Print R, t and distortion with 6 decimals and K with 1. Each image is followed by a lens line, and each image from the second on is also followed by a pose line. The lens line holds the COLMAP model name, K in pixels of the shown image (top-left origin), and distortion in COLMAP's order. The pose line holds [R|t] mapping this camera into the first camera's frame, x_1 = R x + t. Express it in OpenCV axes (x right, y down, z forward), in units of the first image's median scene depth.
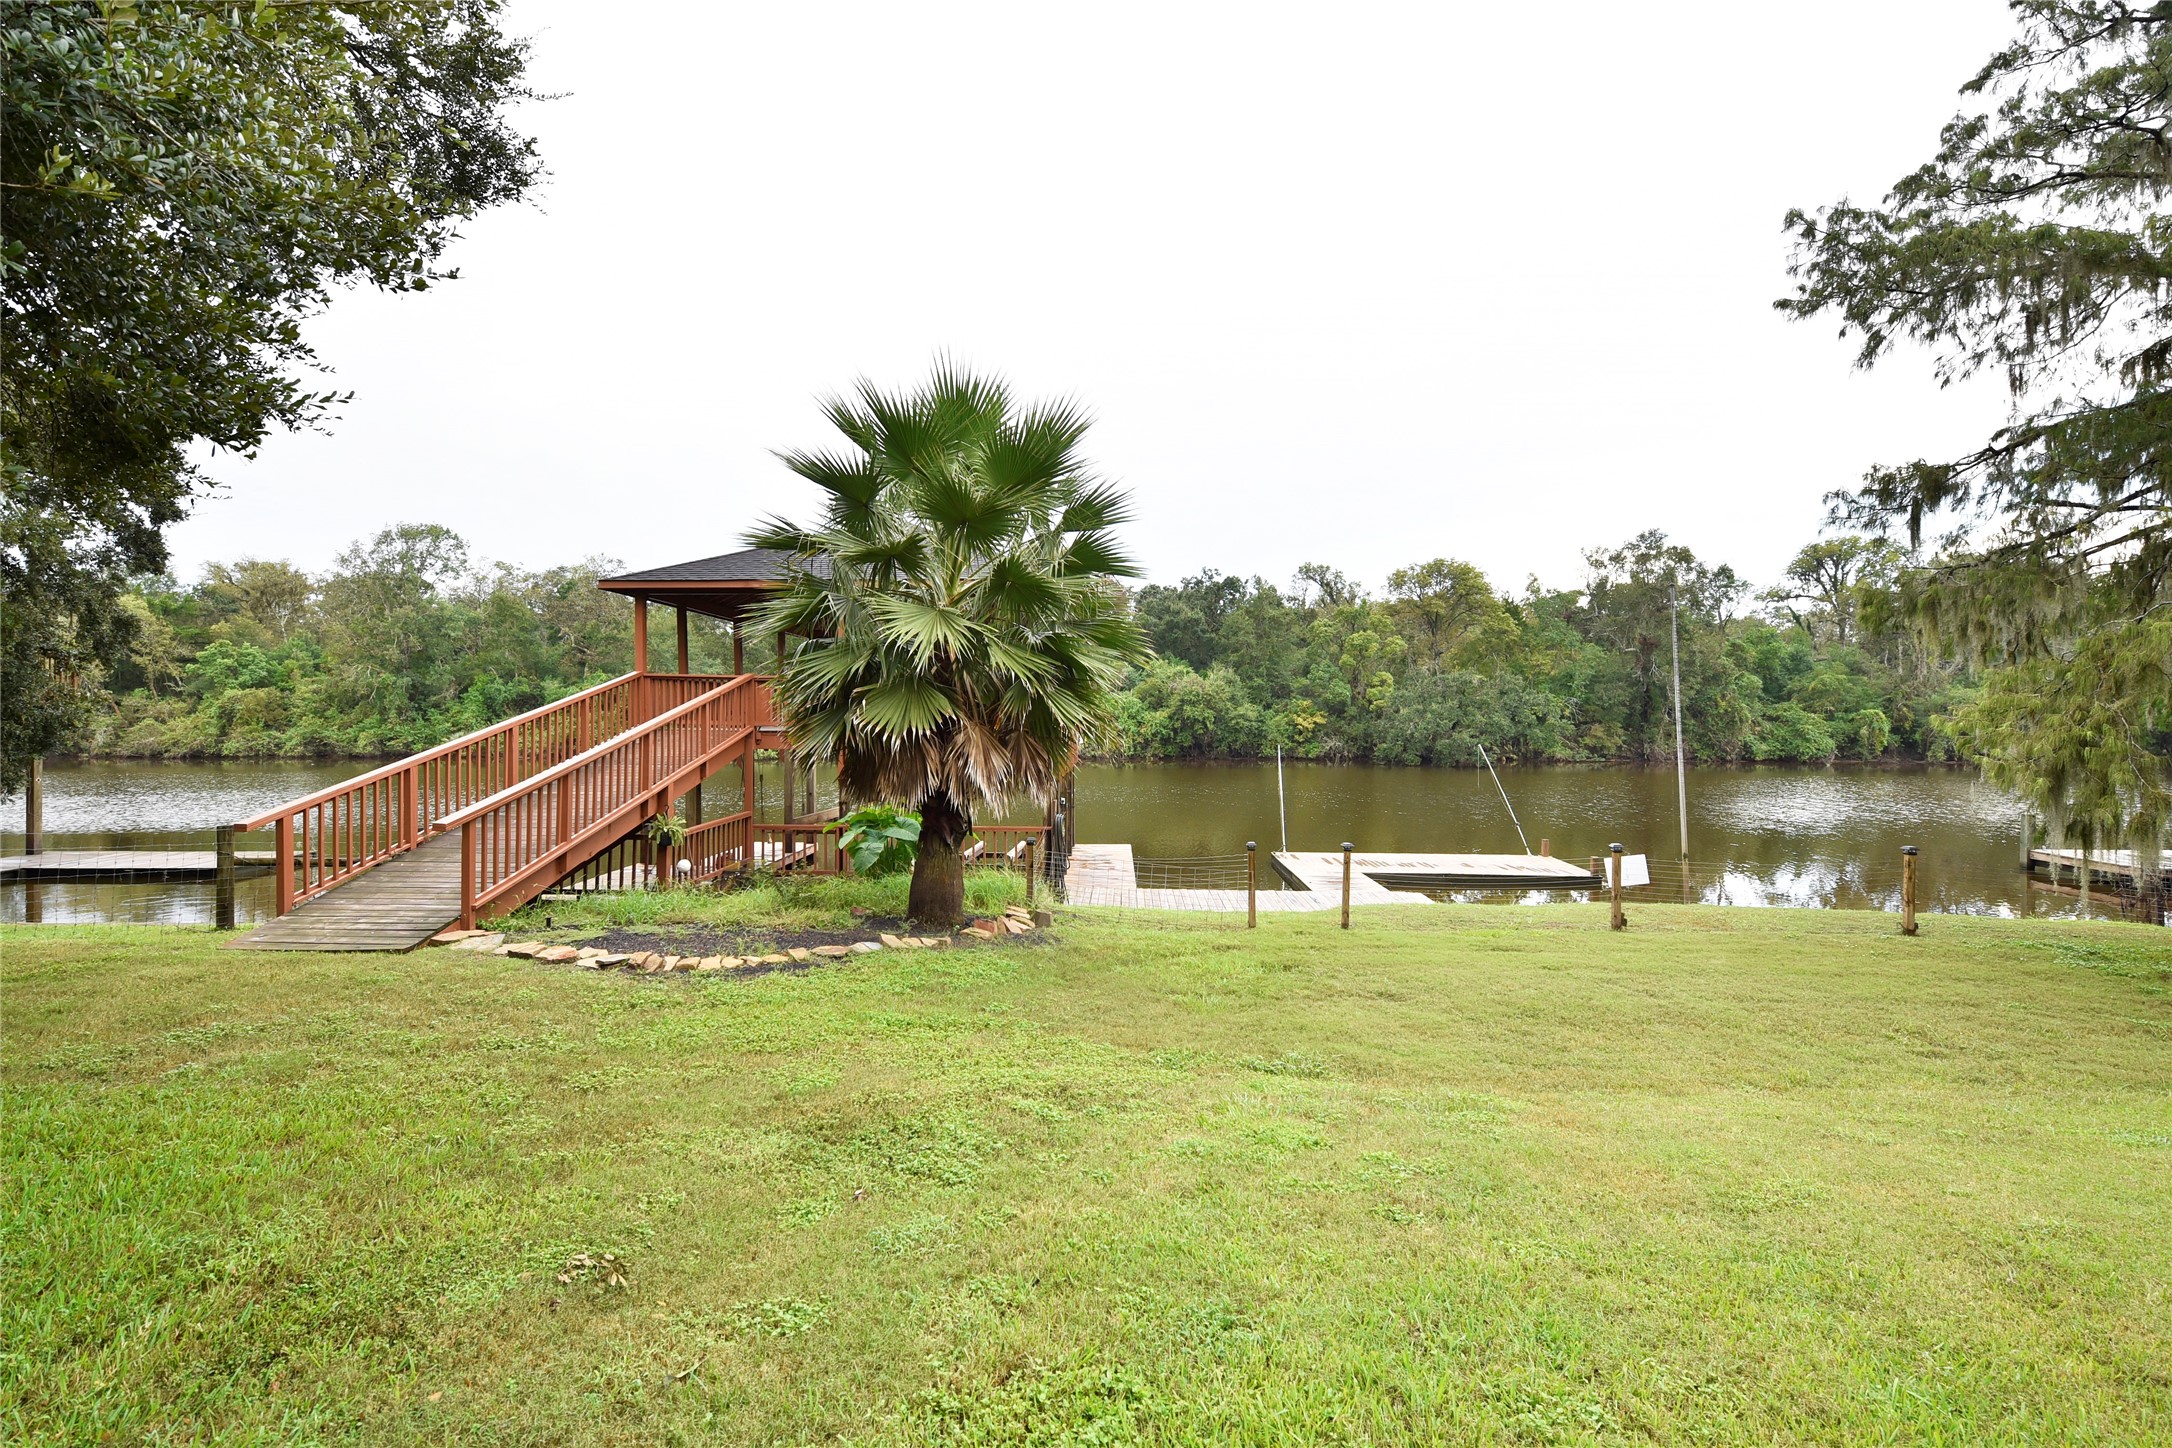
lens RADIAL K [[932.9, 0, 1086.0], [0, 932.9, 724.0], [0, 0, 1]] dist [-0.008249, -0.000303]
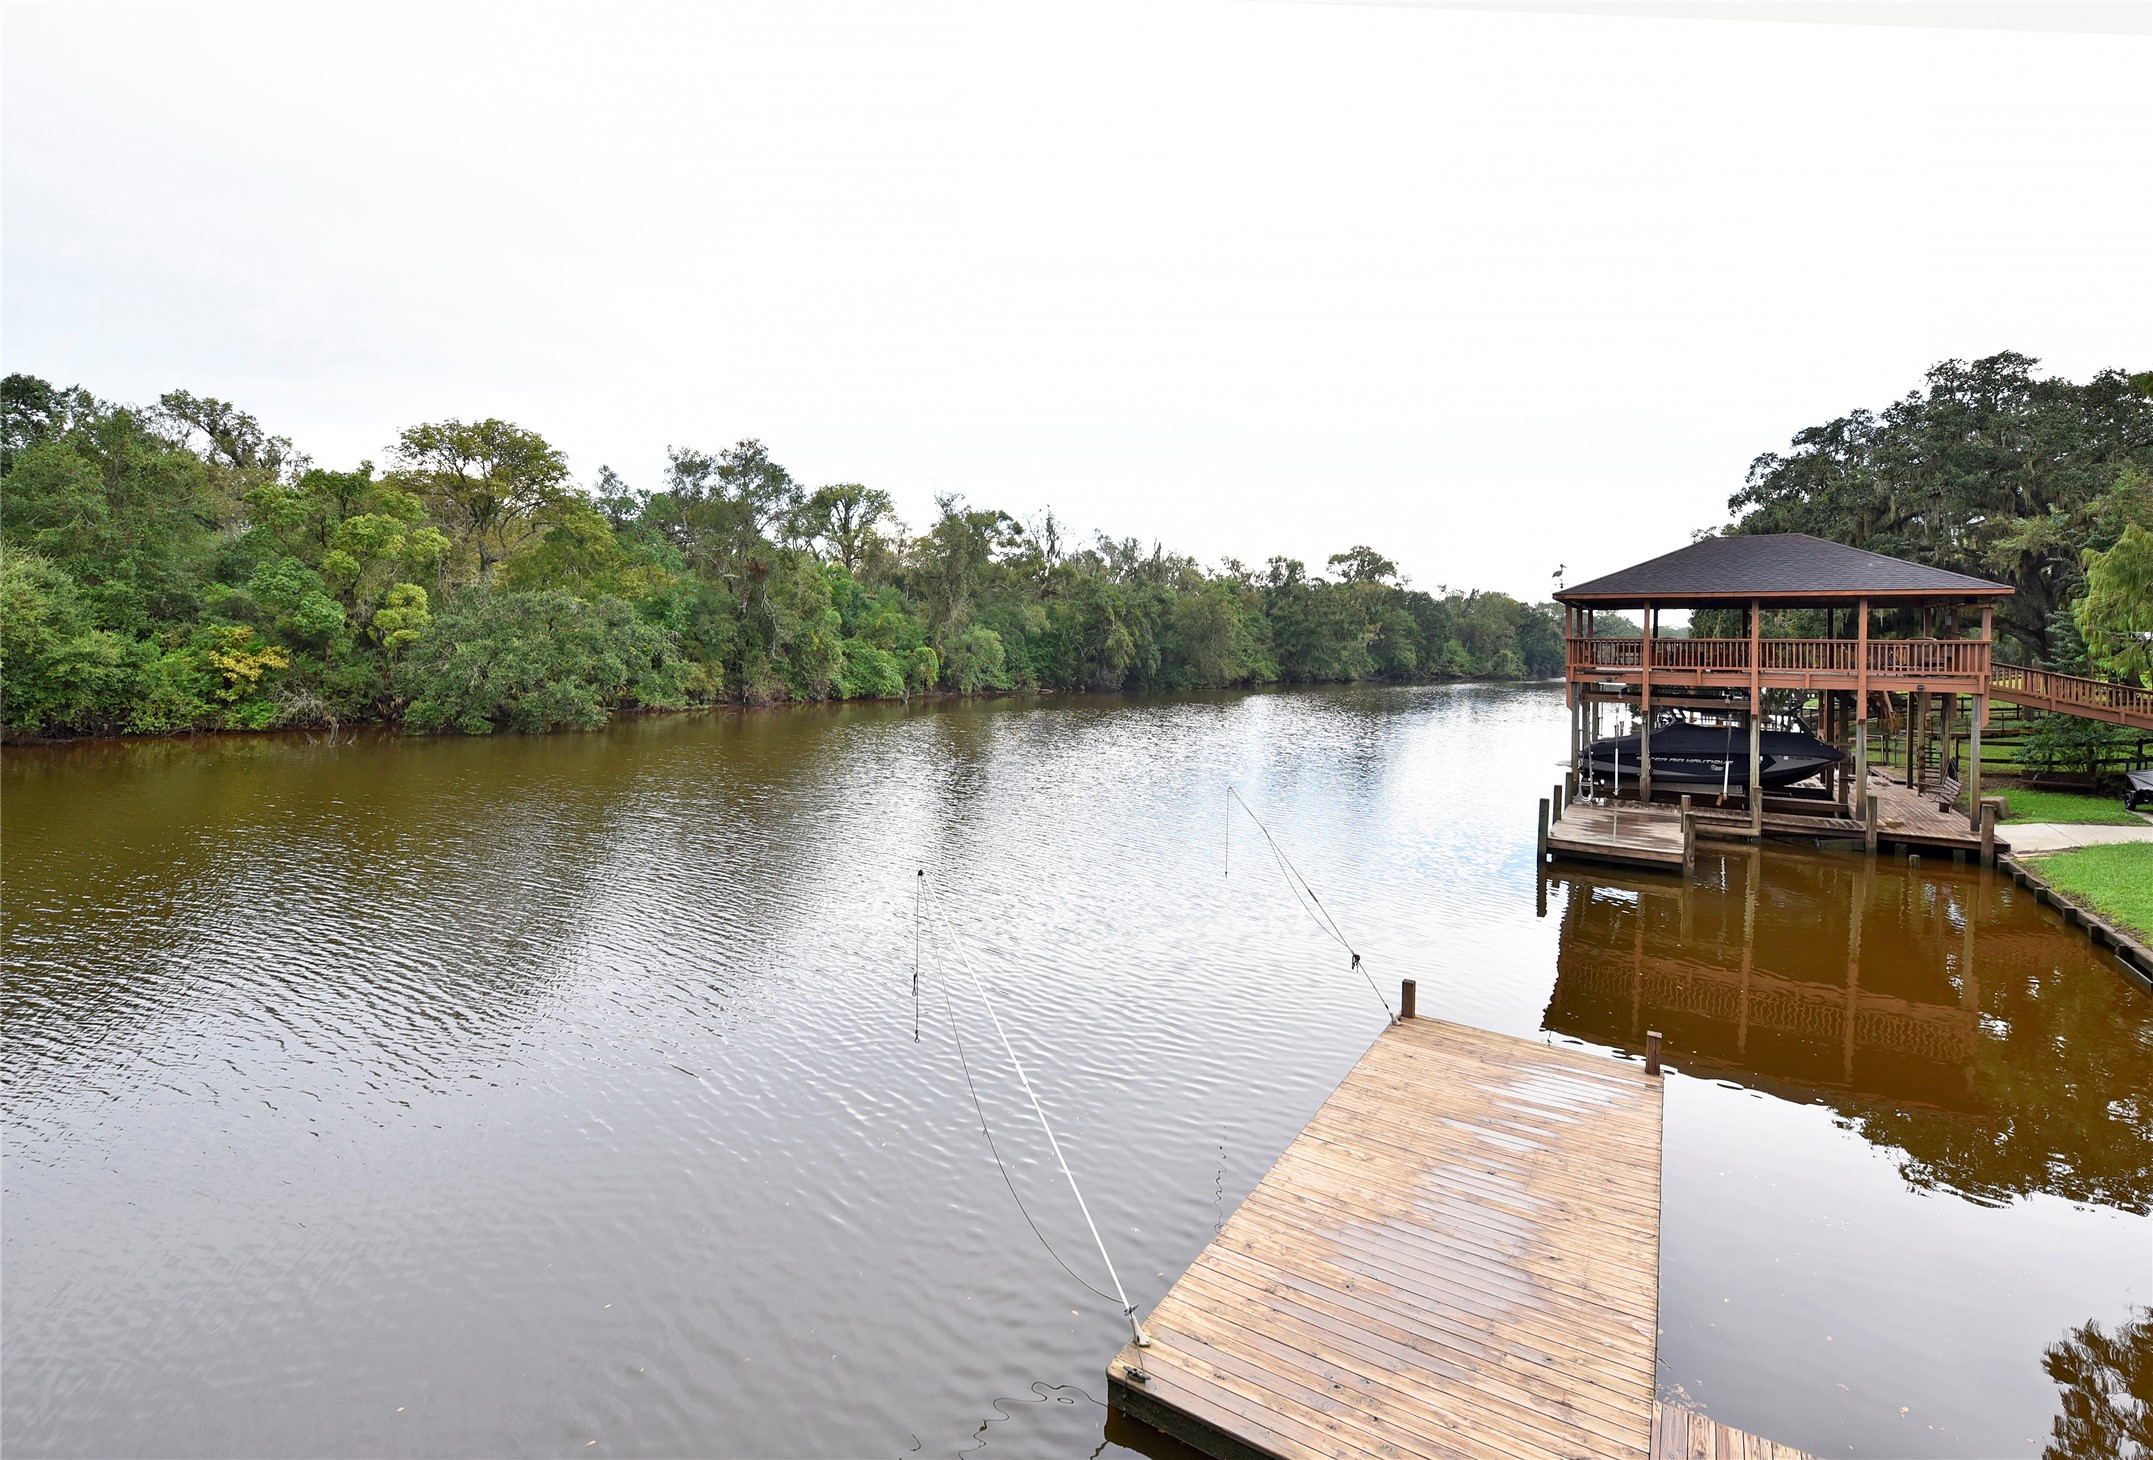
lens RADIAL K [[936.7, 0, 1105.0], [0, 936.7, 658.9], [0, 0, 1]] dist [-0.010265, -0.003036]
pose [[0.477565, -0.007519, 0.878564, -0.003008], [-0.006100, 0.999911, 0.011874, -0.015644], [-0.878575, -0.011030, 0.477477, 0.286302]]
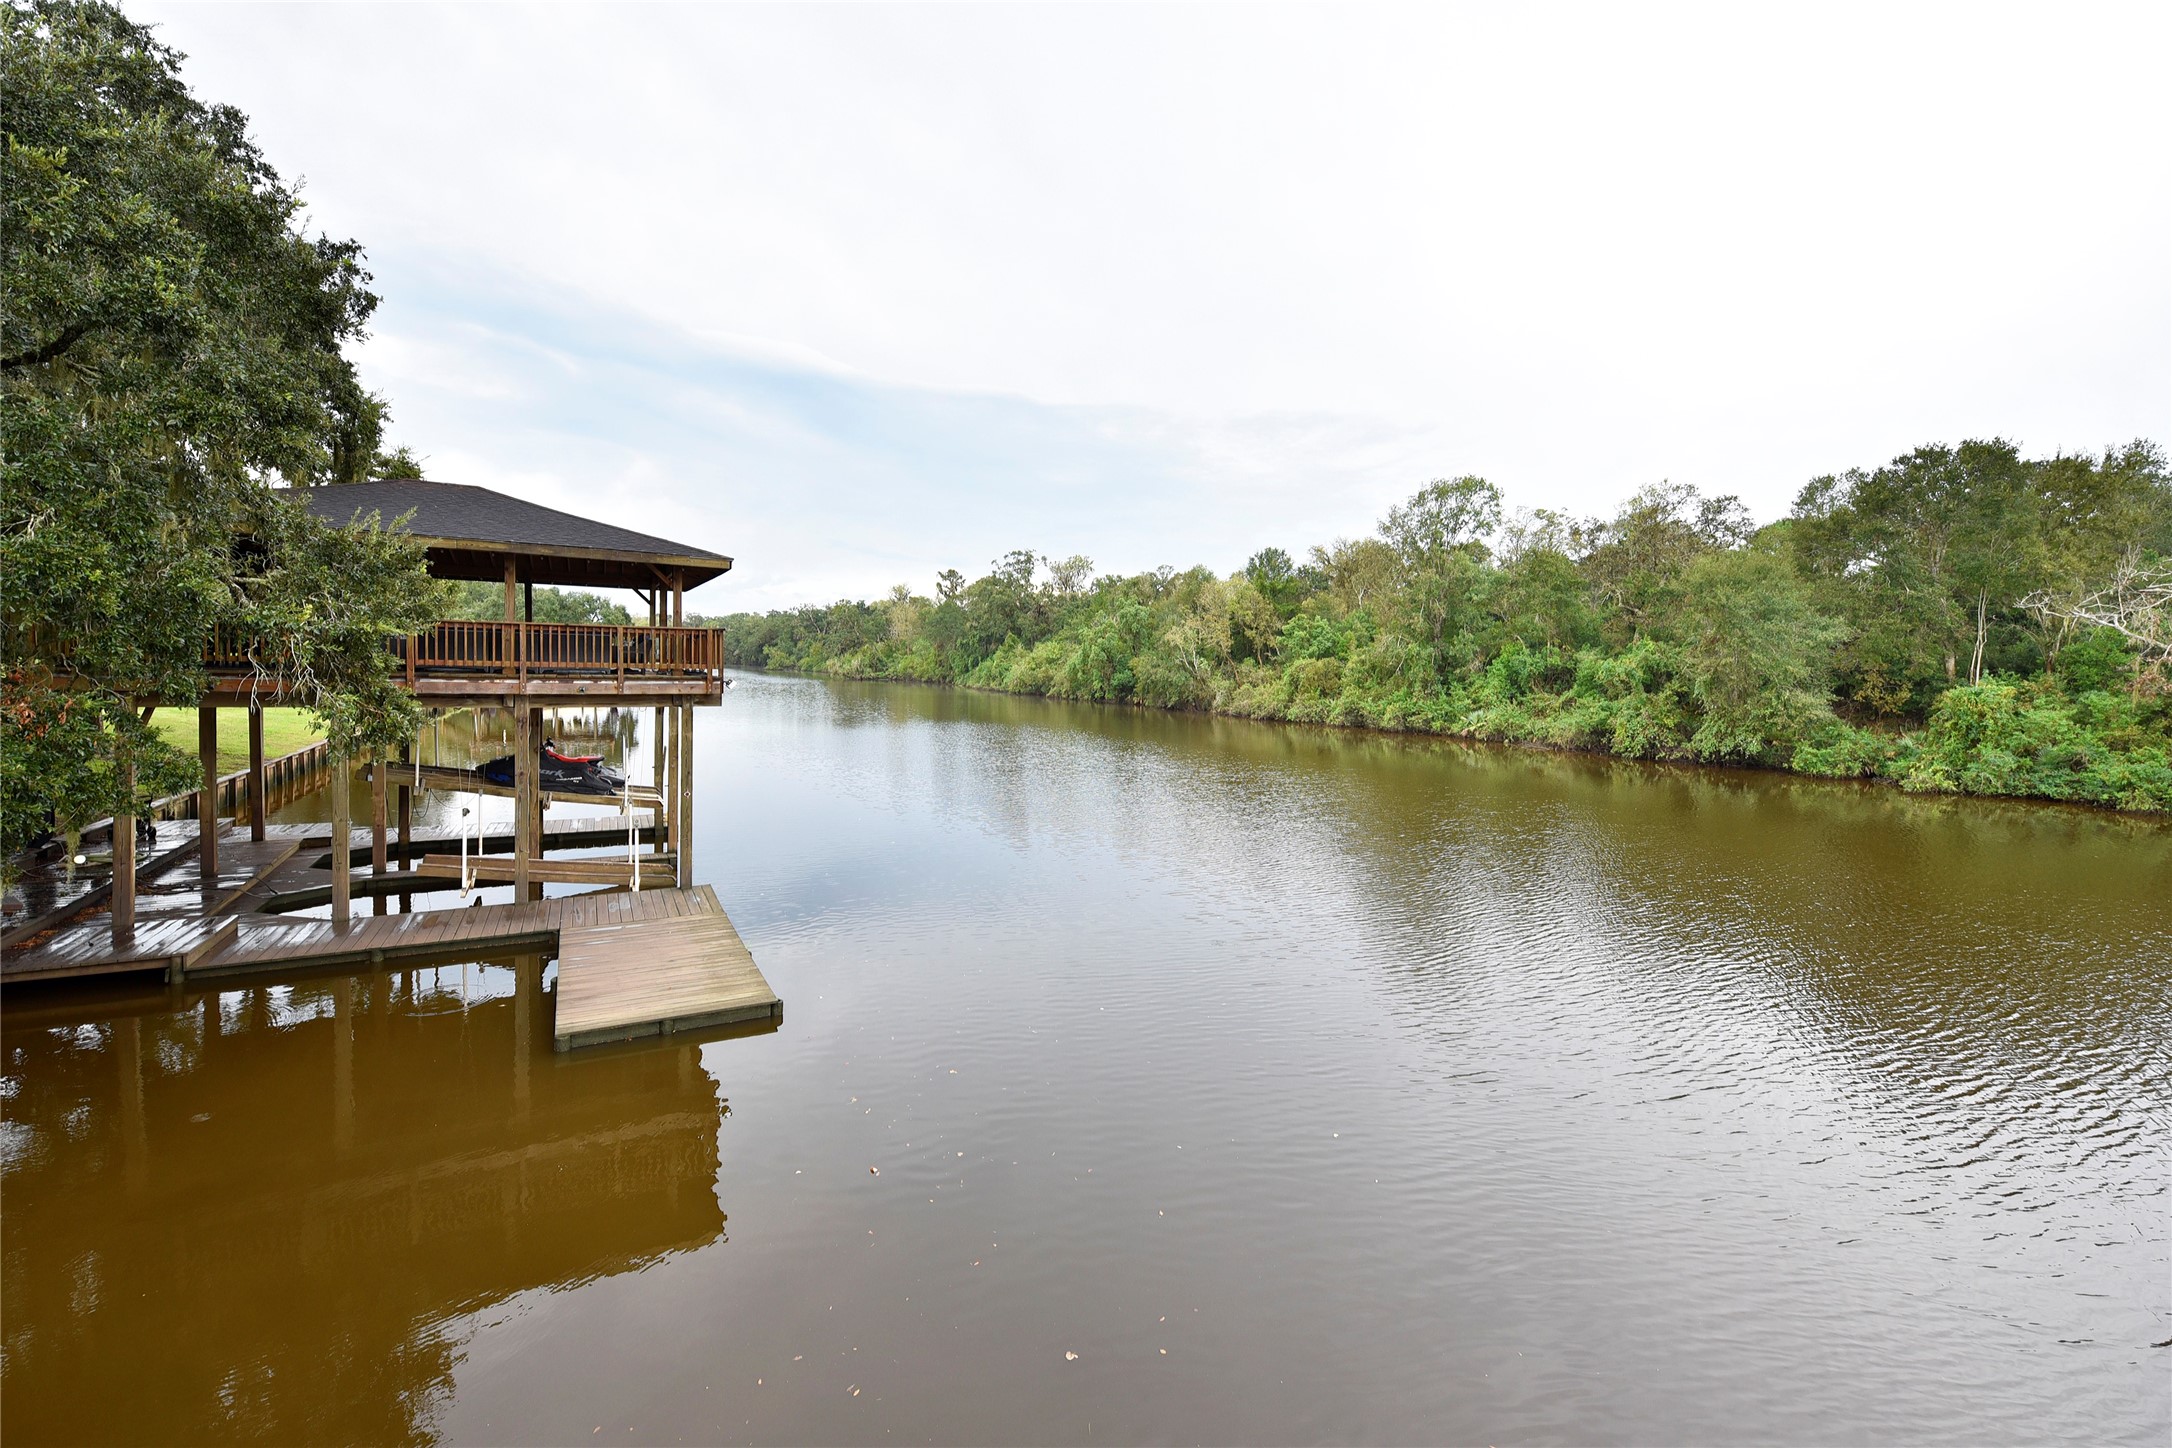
lens RADIAL K [[898.3, 0, 1080.9], [0, 898.3, 690.2], [0, 0, 1]] dist [-0.014606, -0.000486]
pose [[0.453056, 0.038676, -0.890643, -0.099845], [-0.035463, 0.999050, 0.025344, -0.018534], [0.890776, 0.020103, 0.453997, 0.292944]]
